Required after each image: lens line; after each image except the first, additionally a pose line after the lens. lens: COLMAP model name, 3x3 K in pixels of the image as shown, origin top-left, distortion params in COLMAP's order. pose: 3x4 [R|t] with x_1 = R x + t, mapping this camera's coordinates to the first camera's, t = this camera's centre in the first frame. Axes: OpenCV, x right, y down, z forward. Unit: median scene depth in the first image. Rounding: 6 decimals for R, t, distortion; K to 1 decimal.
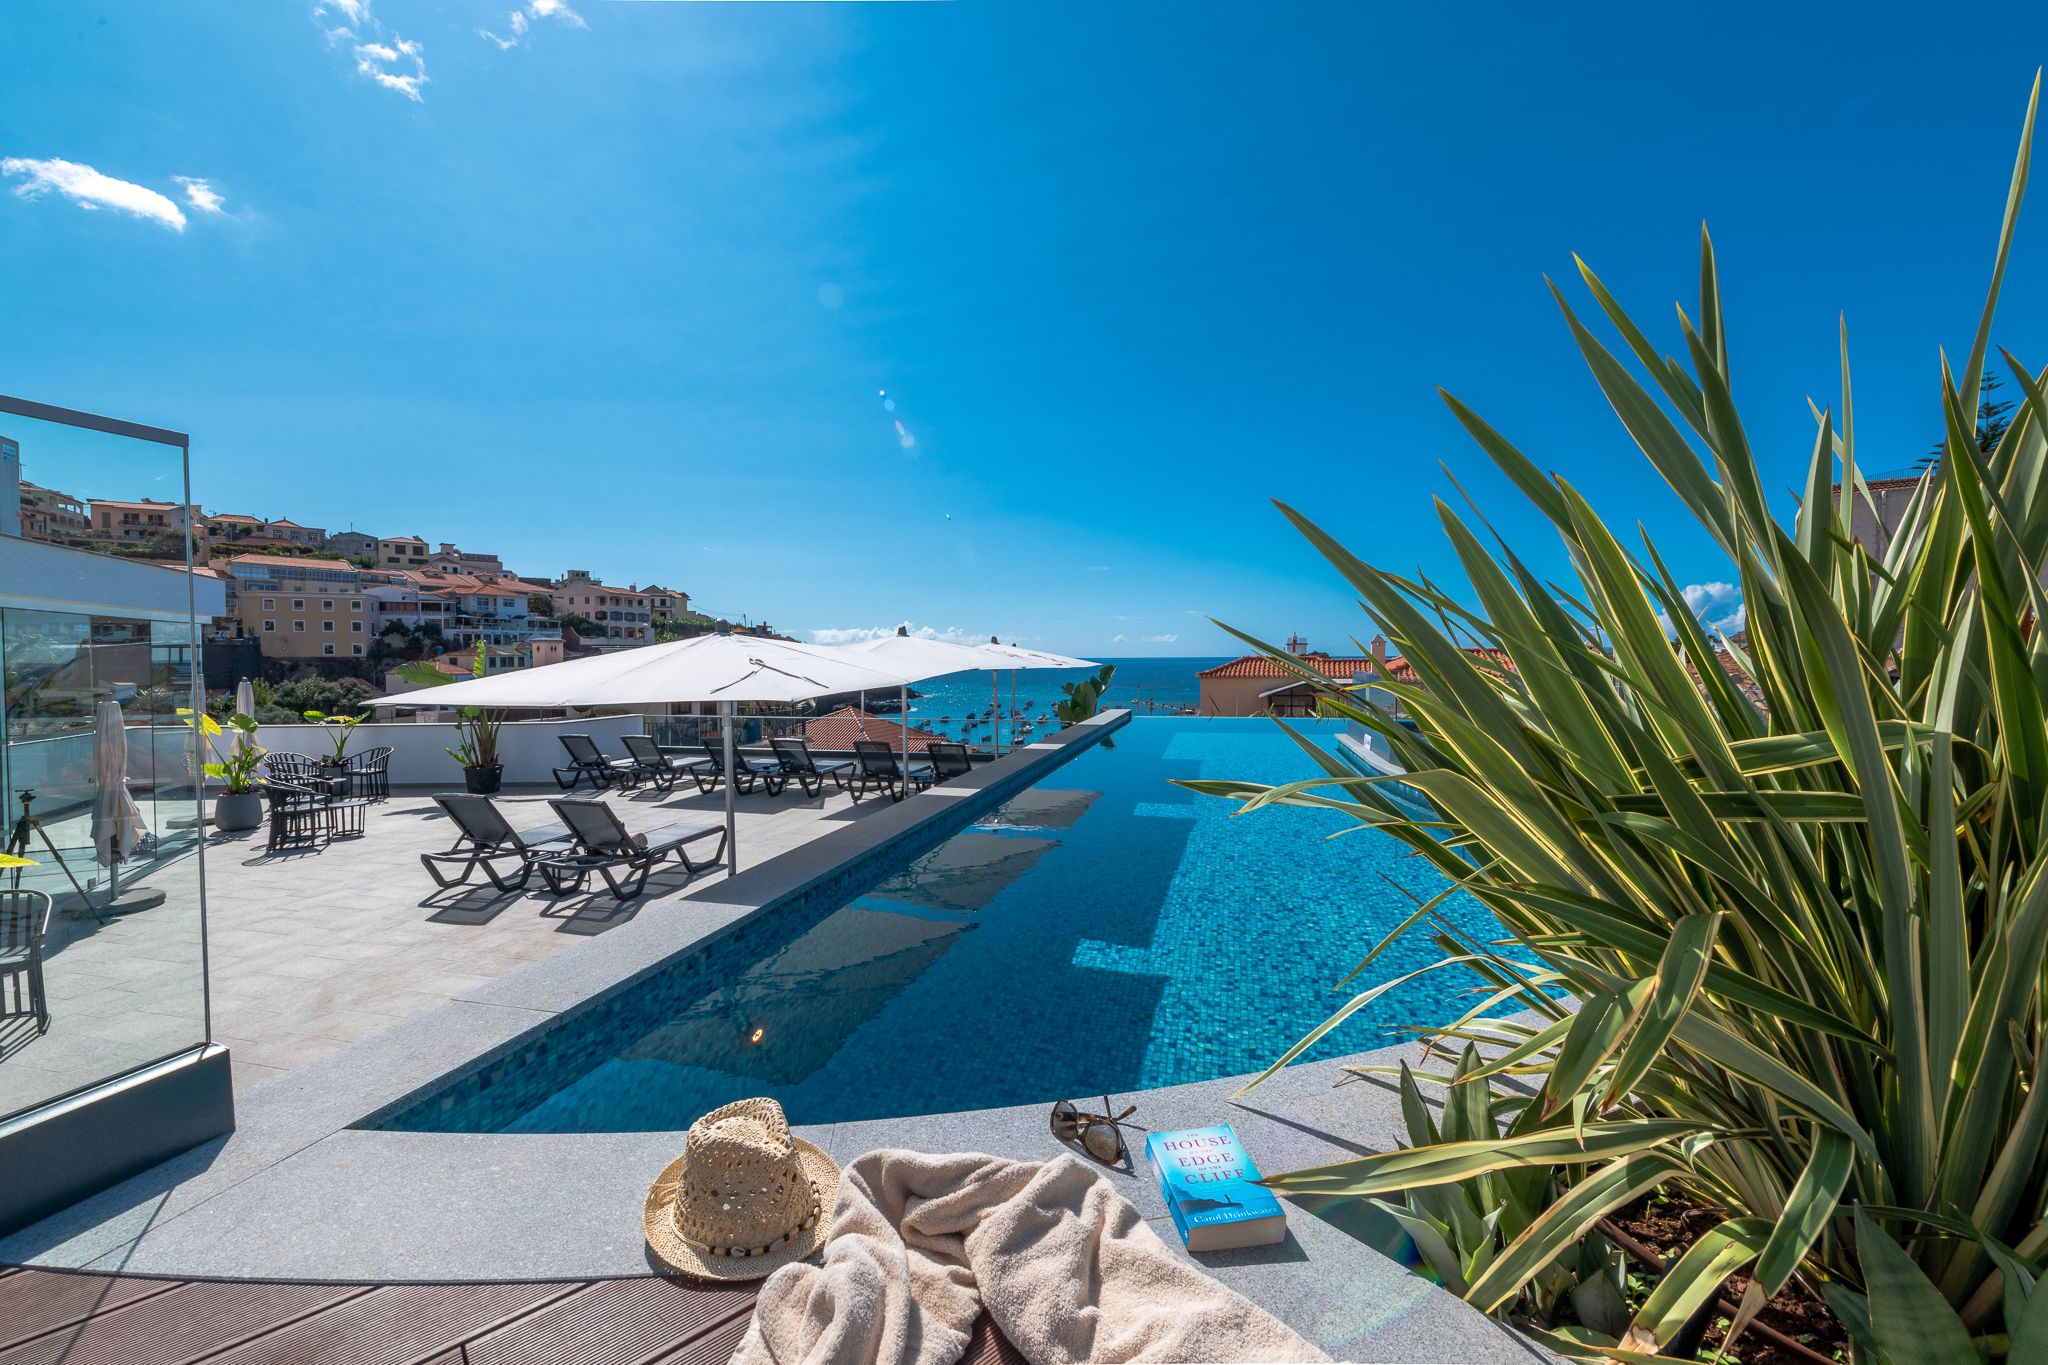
lens RADIAL K [[783.2, 0, 1030.8], [0, 783.2, 678.9], [0, 0, 1]] dist [0.013198, -0.005227]
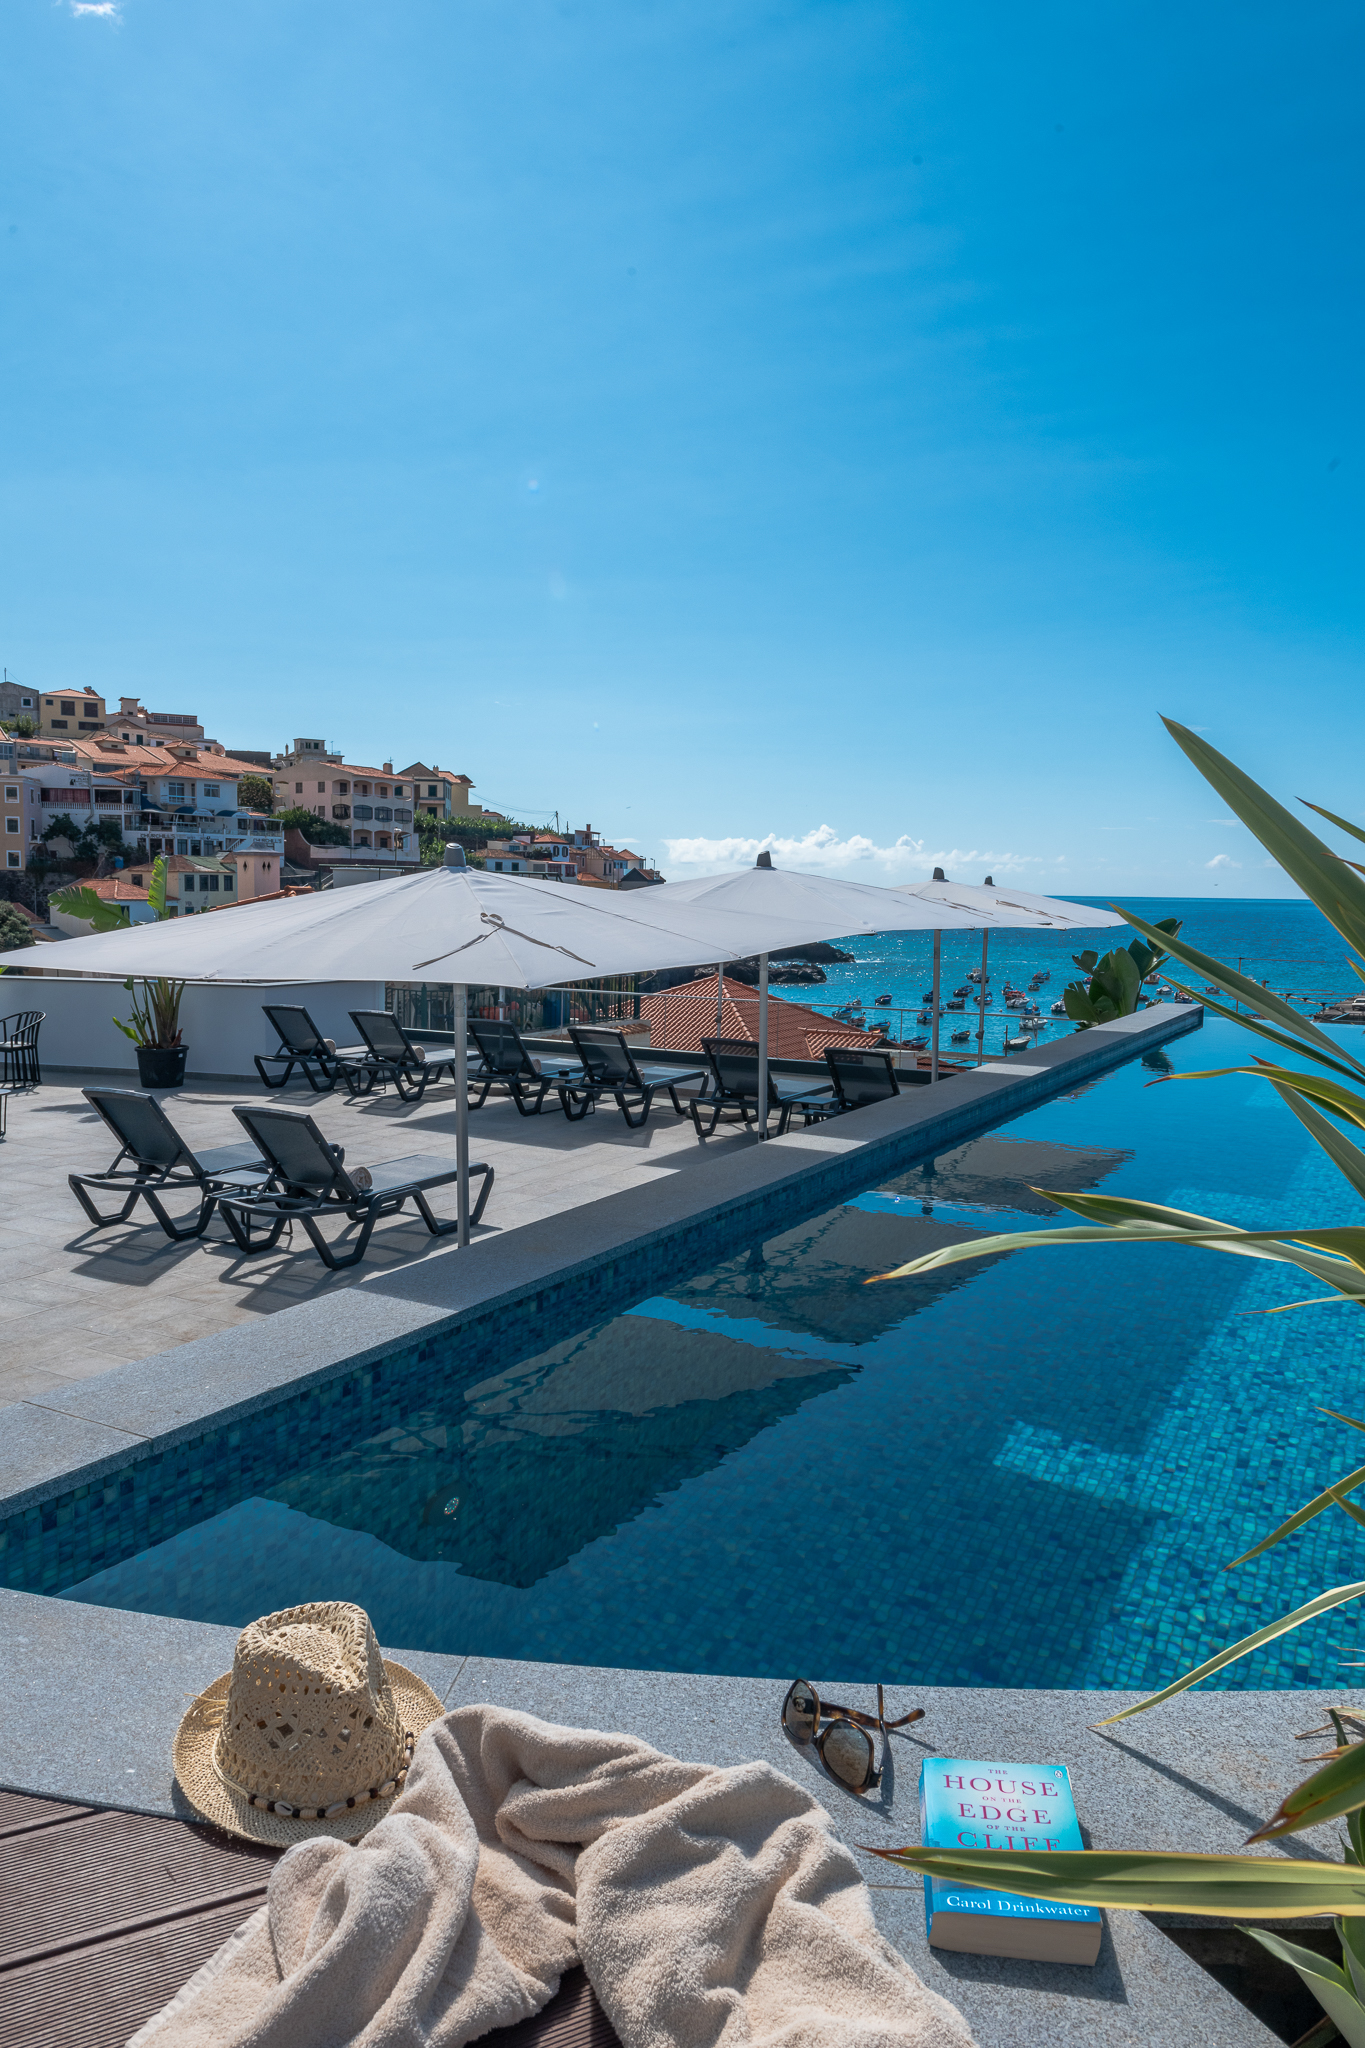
lens RADIAL K [[1372.9, 0, 682.5], [0, 1372.9, 1024.0], [0, 0, 1]] dist [0.029054, -0.022963]
pose [[0.966496, 0.046921, -0.252356, 0.030925], [-0.029209, 0.996869, 0.073481, -0.009446], [0.255013, -0.063648, 0.964840, -0.007717]]
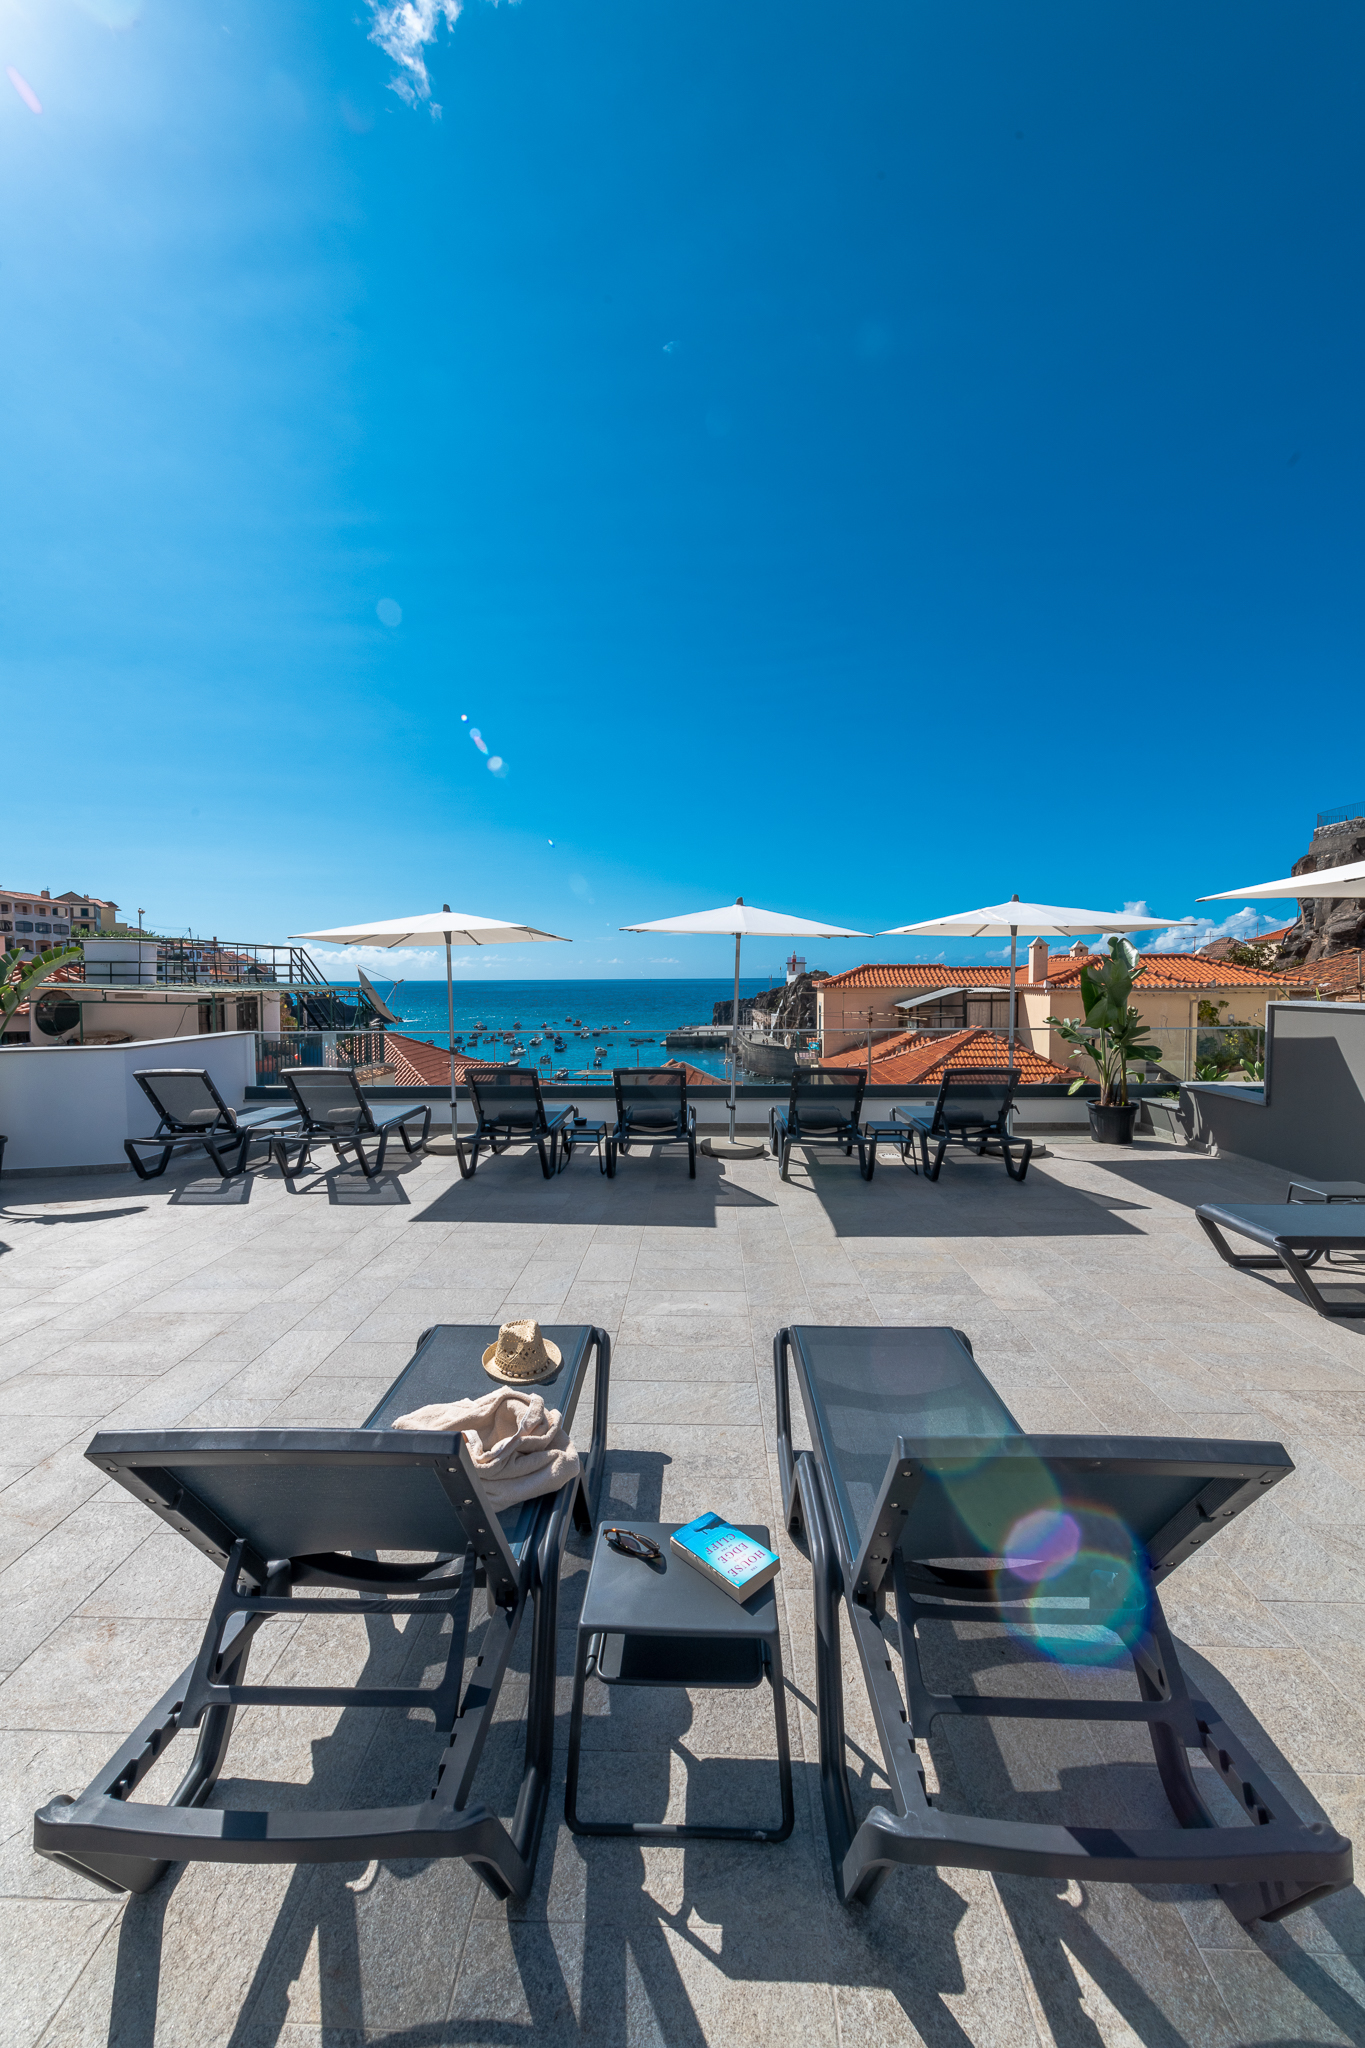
lens RADIAL K [[788.1, 0, 677.2], [0, 788.1, 1020.2], [0, 0, 1]] dist [0.014699, -0.005211]
pose [[0.978269, -0.012985, 0.206934, -0.594622], [0.007685, 0.999622, 0.026396, 0.047095], [-0.207198, -0.024232, 0.977999, 0.718715]]
